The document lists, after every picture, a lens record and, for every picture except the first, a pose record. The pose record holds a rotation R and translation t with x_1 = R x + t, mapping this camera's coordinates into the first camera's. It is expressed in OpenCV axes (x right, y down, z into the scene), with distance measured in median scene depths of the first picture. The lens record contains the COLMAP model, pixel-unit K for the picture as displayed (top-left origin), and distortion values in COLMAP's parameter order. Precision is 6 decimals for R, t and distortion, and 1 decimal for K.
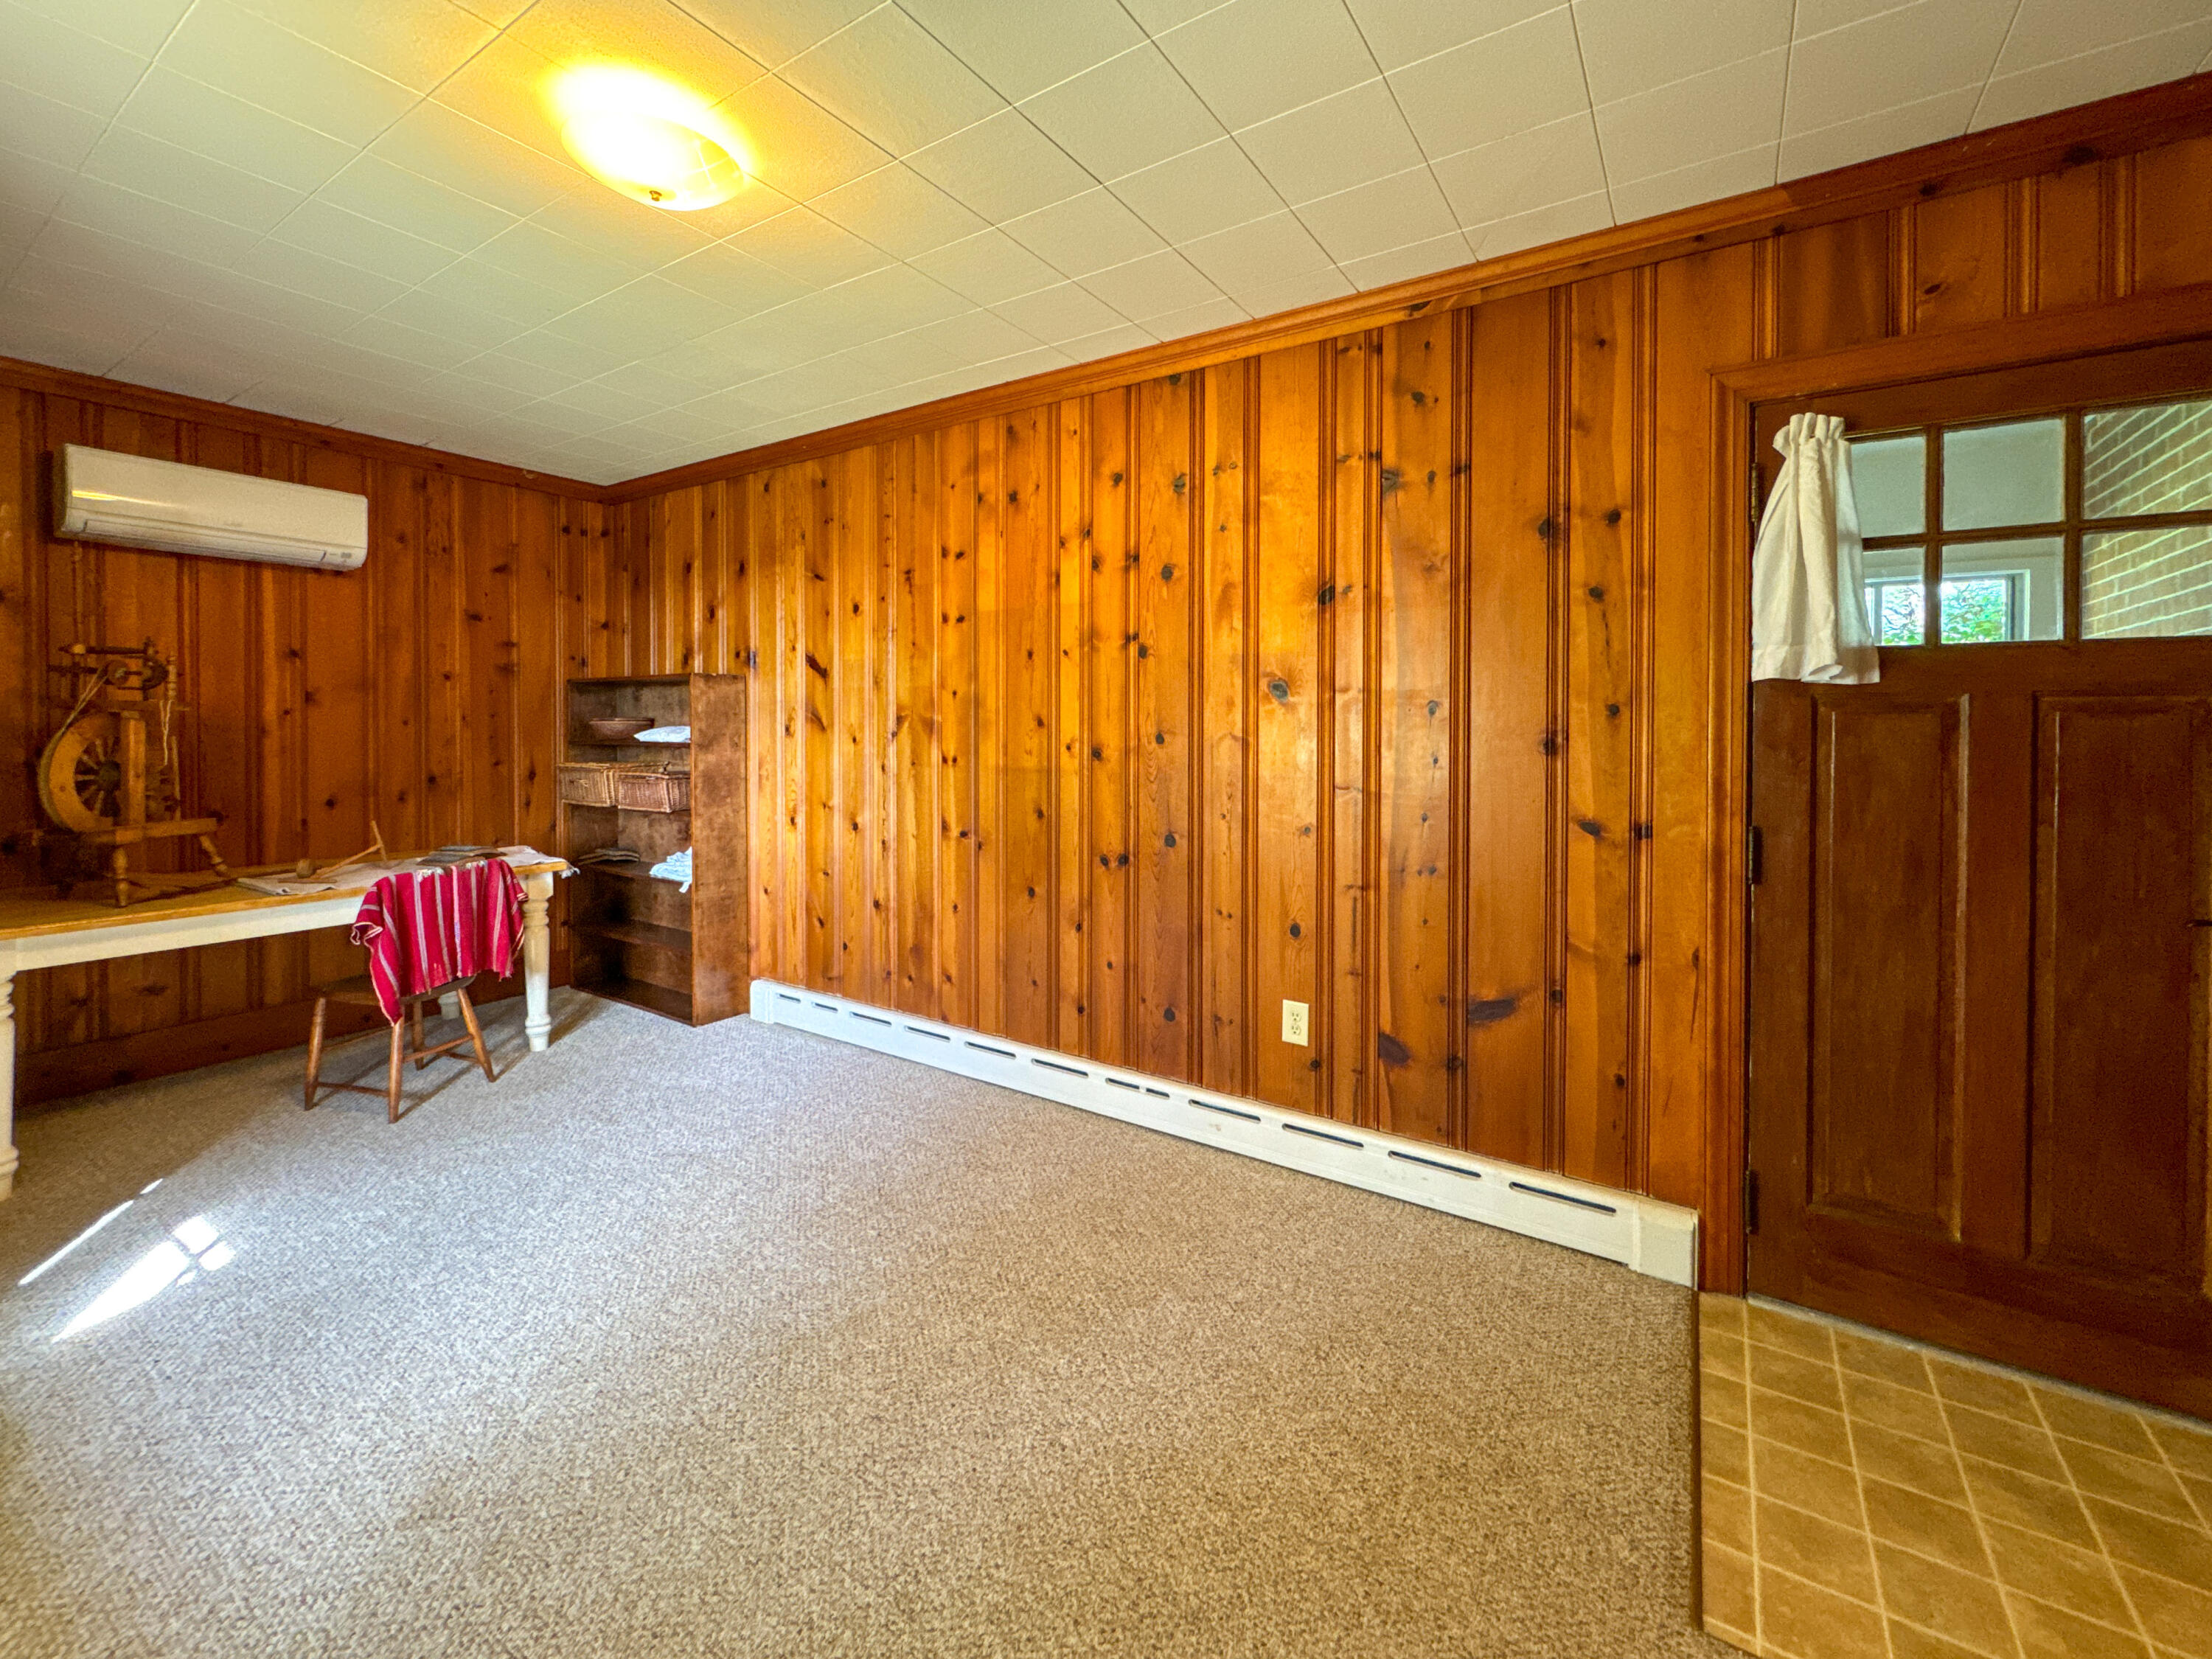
lens RADIAL K [[916.2, 0, 1112.0], [0, 916.2, 733.2], [0, 0, 1]] dist [-0.001321, 0.000246]
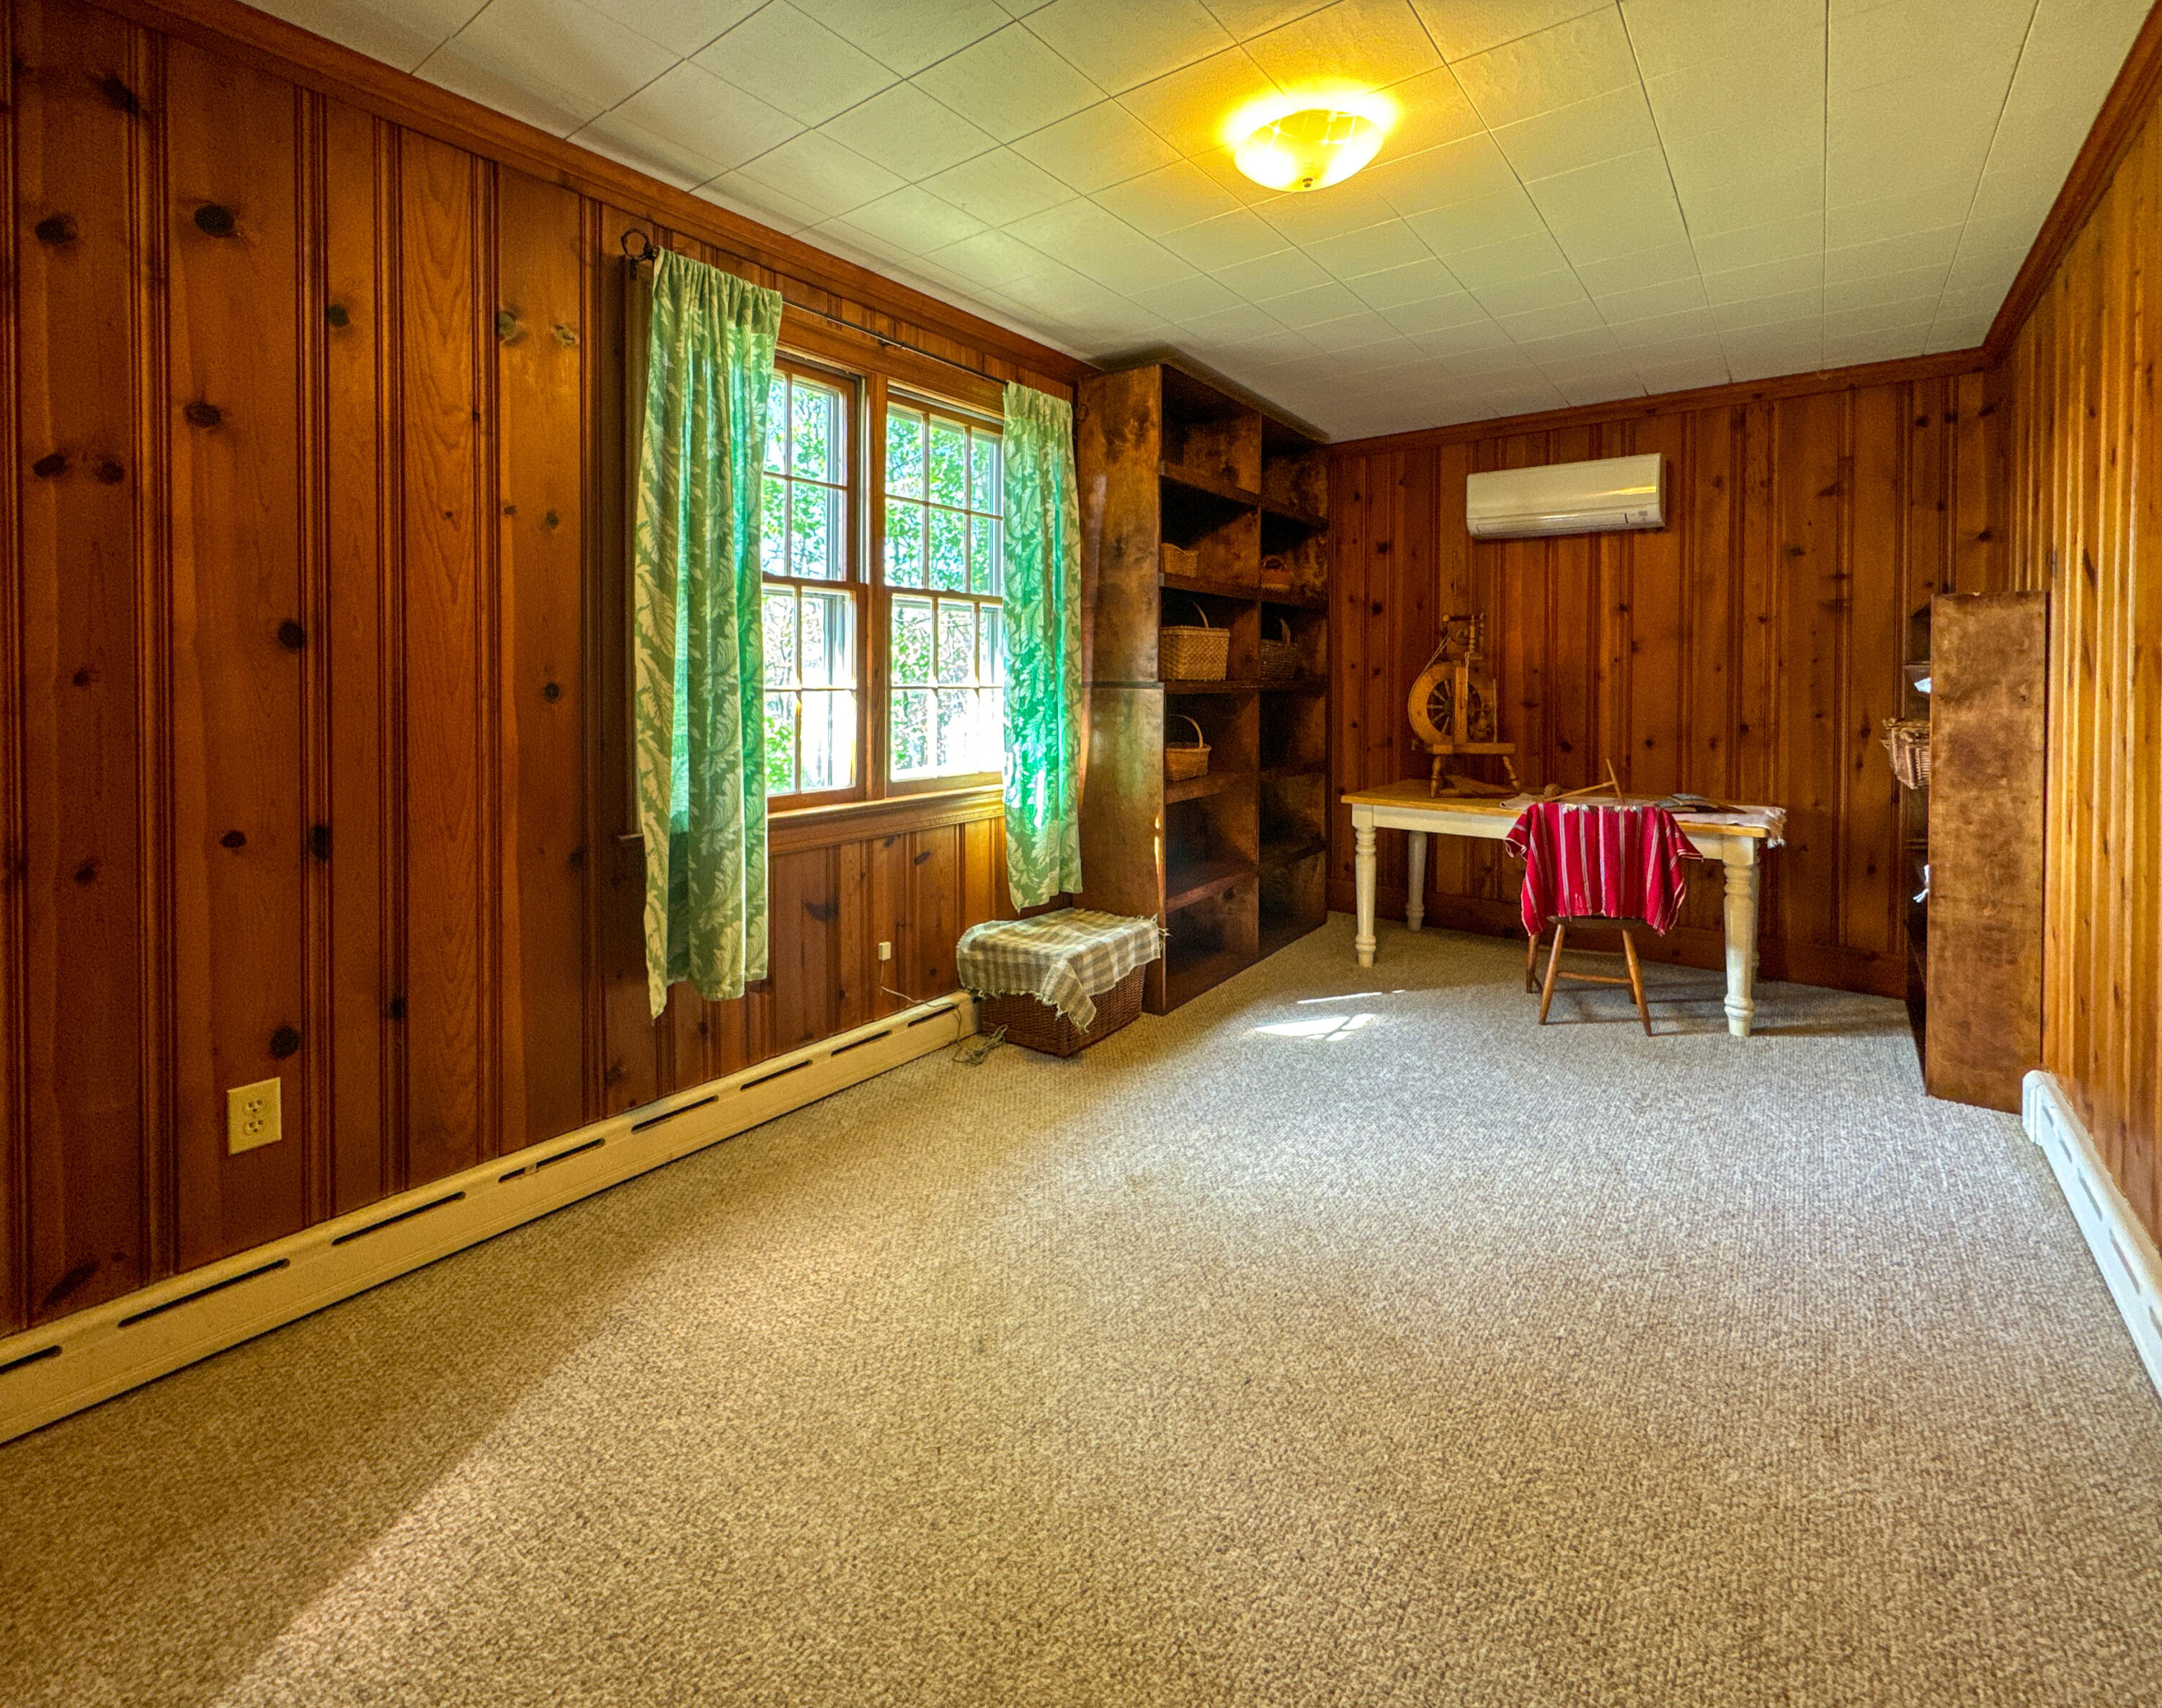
lens RADIAL K [[992.3, 0, 1080.6], [0, 992.3, 691.4], [0, 0, 1]] dist [-0.002886, 0.000144]
pose [[-0.073796, 0.013646, -0.997180, 0.385056], [-0.012351, 0.999817, 0.014596, 0.006288], [0.997197, 0.013393, -0.073614, 0.439569]]
